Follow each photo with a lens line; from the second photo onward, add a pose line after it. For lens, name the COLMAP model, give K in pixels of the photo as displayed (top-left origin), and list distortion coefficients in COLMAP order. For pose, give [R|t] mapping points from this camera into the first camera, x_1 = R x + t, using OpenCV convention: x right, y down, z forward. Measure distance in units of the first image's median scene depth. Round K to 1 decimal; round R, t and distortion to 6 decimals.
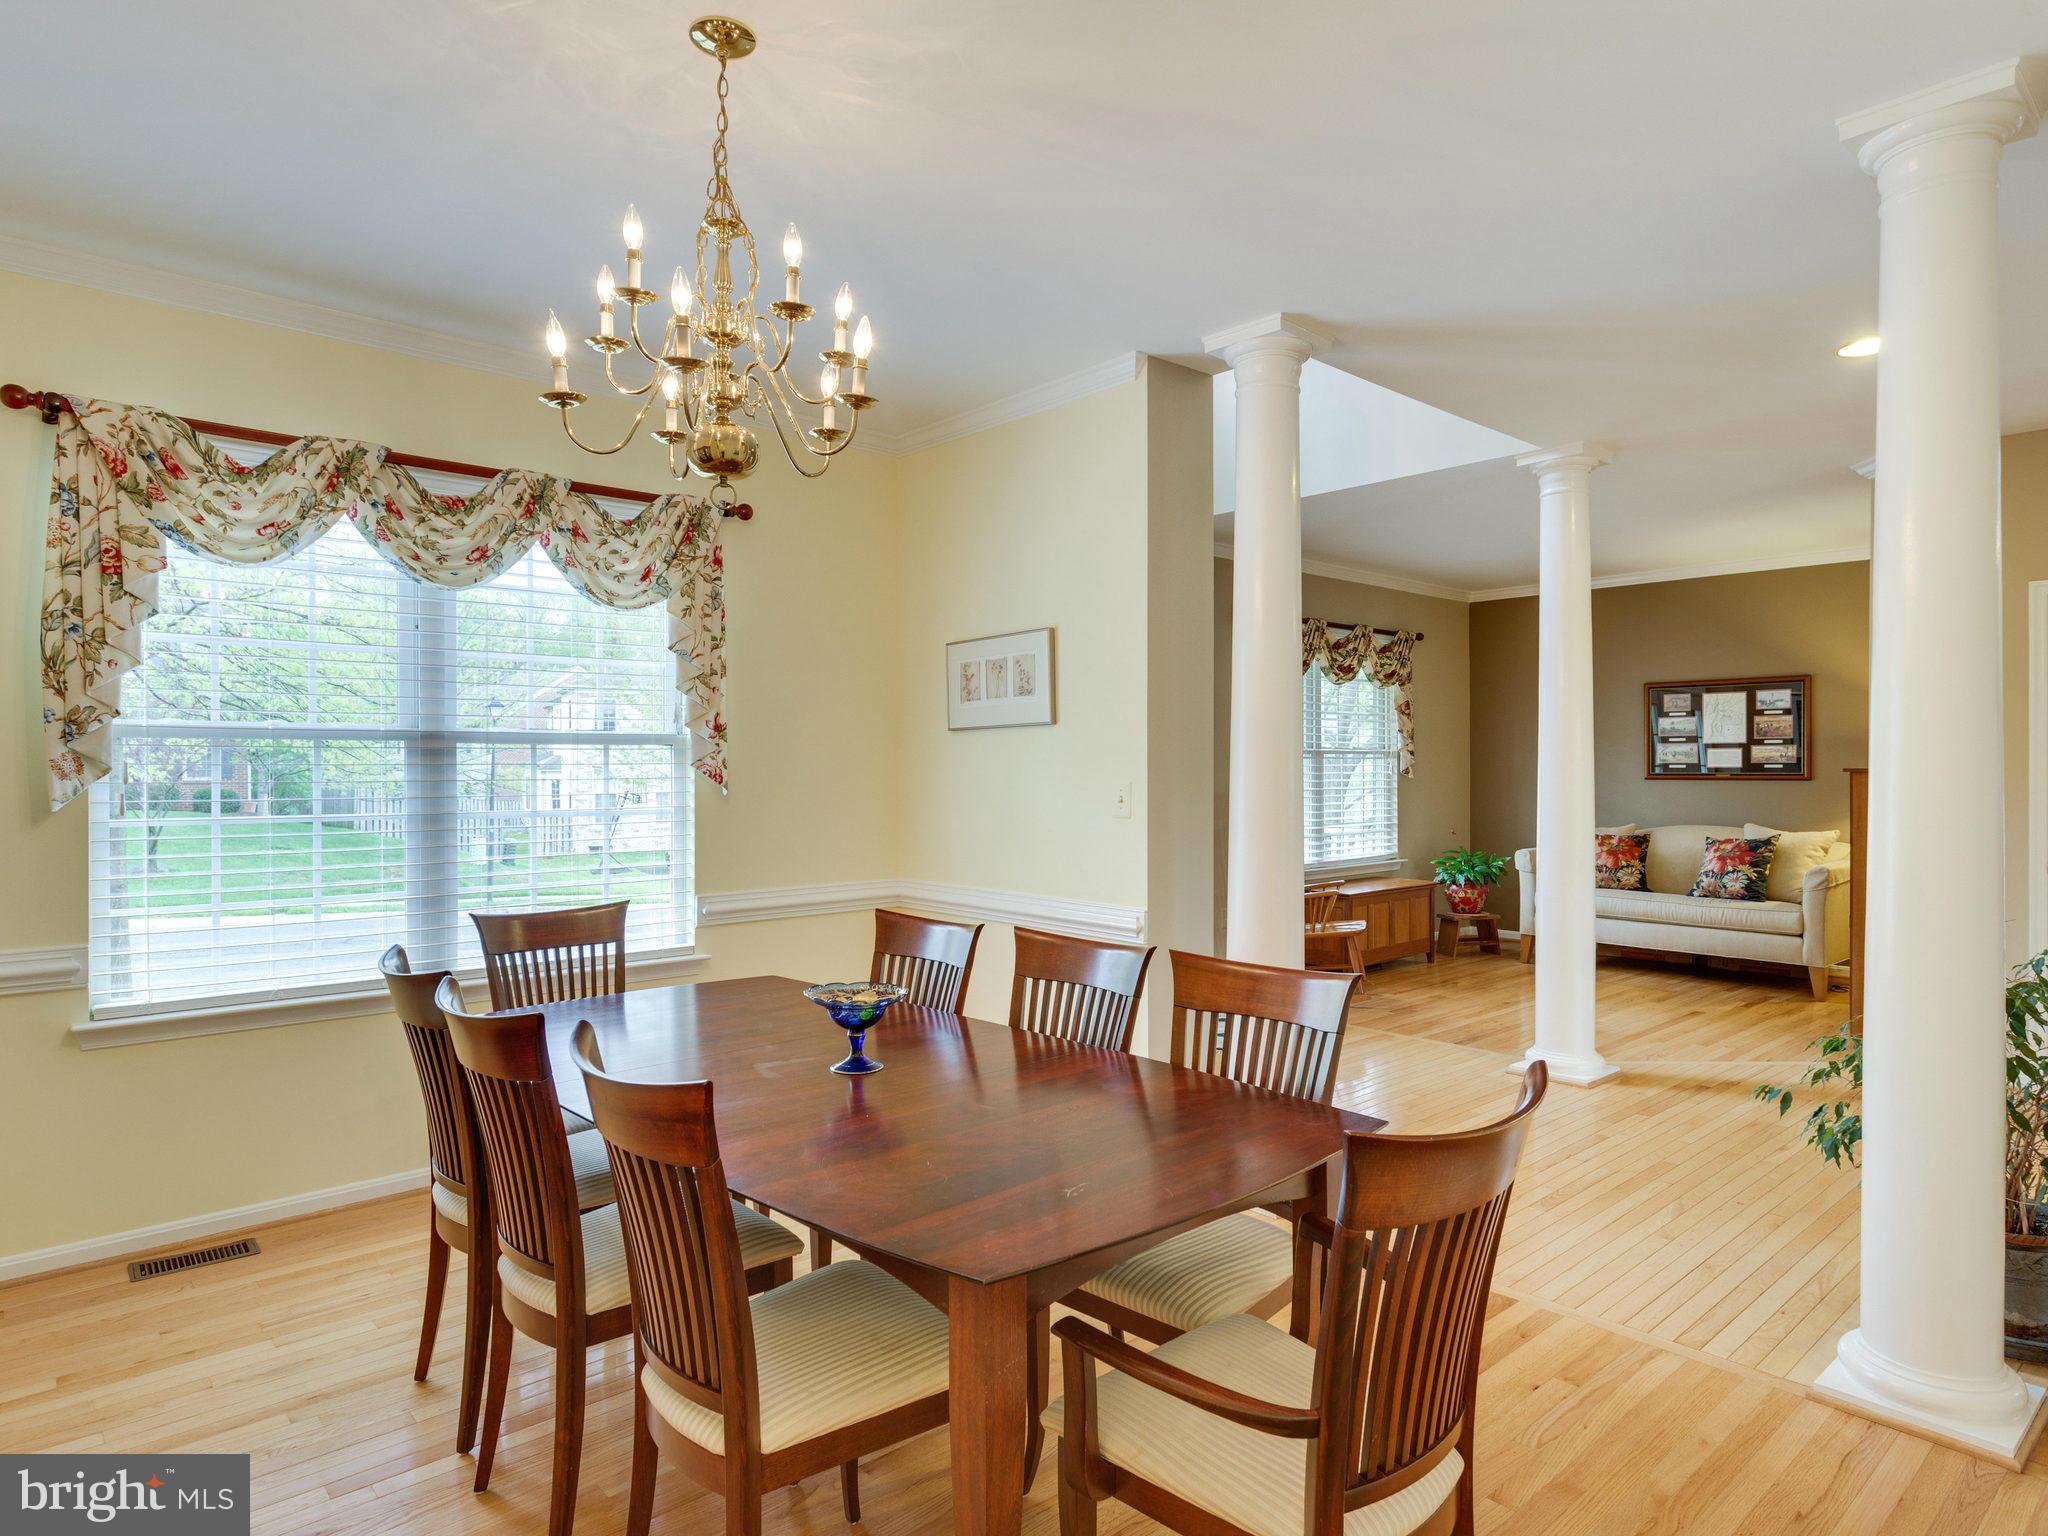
lens RADIAL K [[1119.3, 0, 1024.0], [0, 1119.3, 768.0], [0, 0, 1]] dist [0.000168, 0.000043]
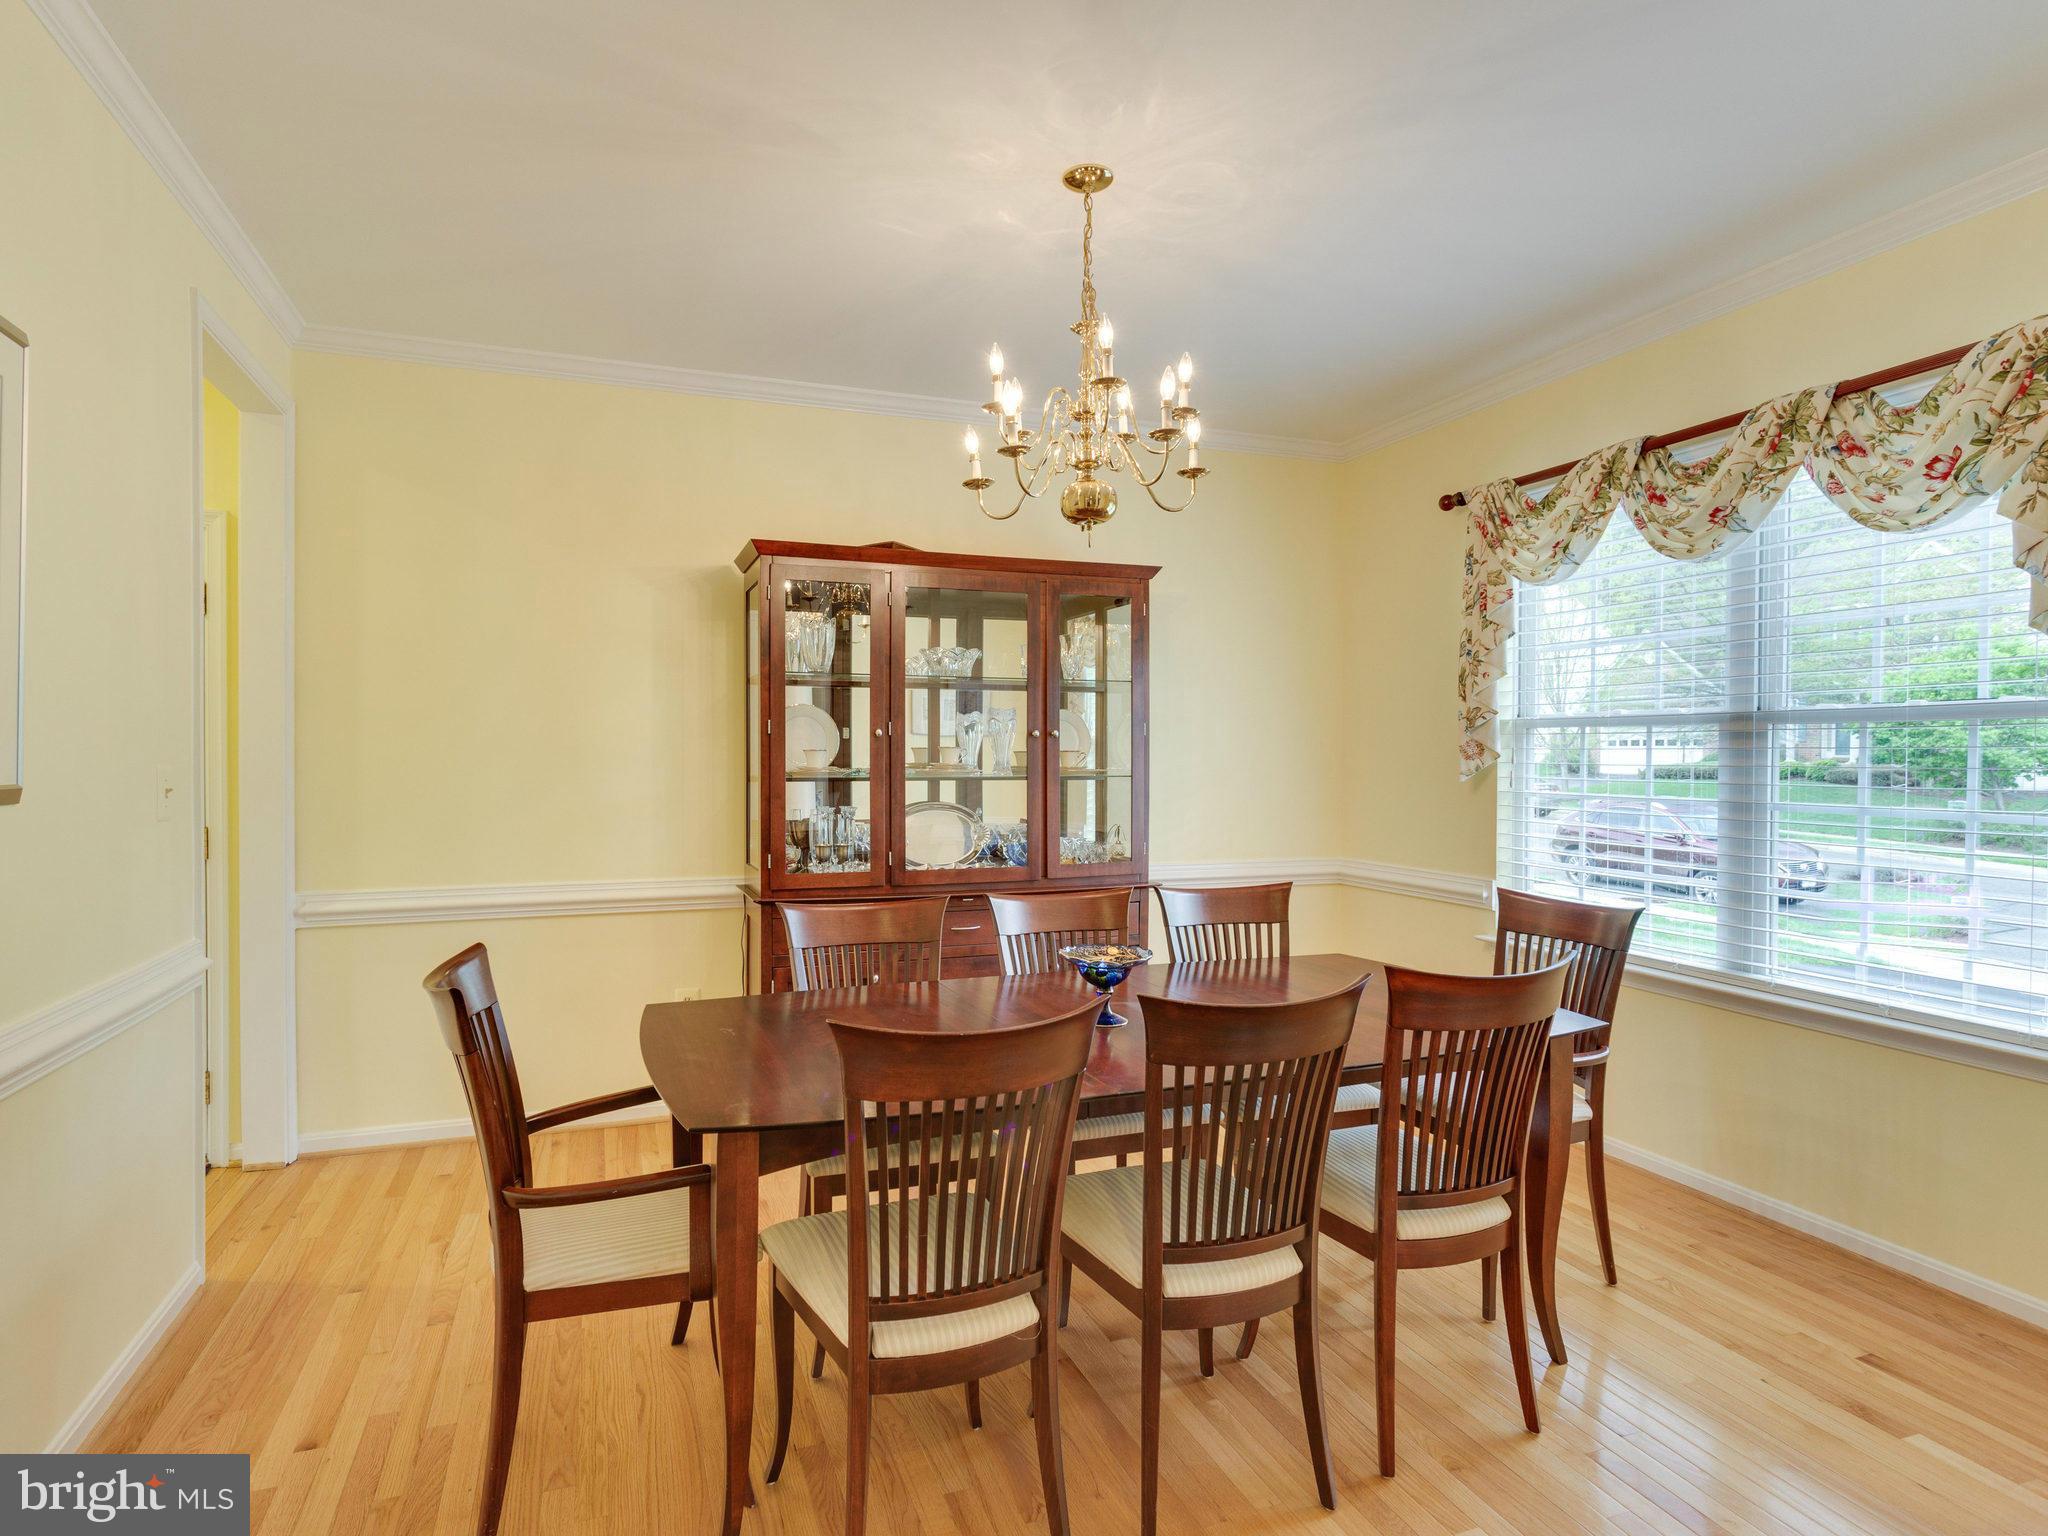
lens RADIAL K [[1119.3, 0, 1024.0], [0, 1119.3, 768.0], [0, 0, 1]] dist [0.000168, 0.000043]
pose [[-0.340020, 0.017453, -0.940256, 0.611779], [-0.000082, 0.999827, 0.018588, -0.004985], [0.940418, 0.006398, -0.339960, 0.860081]]
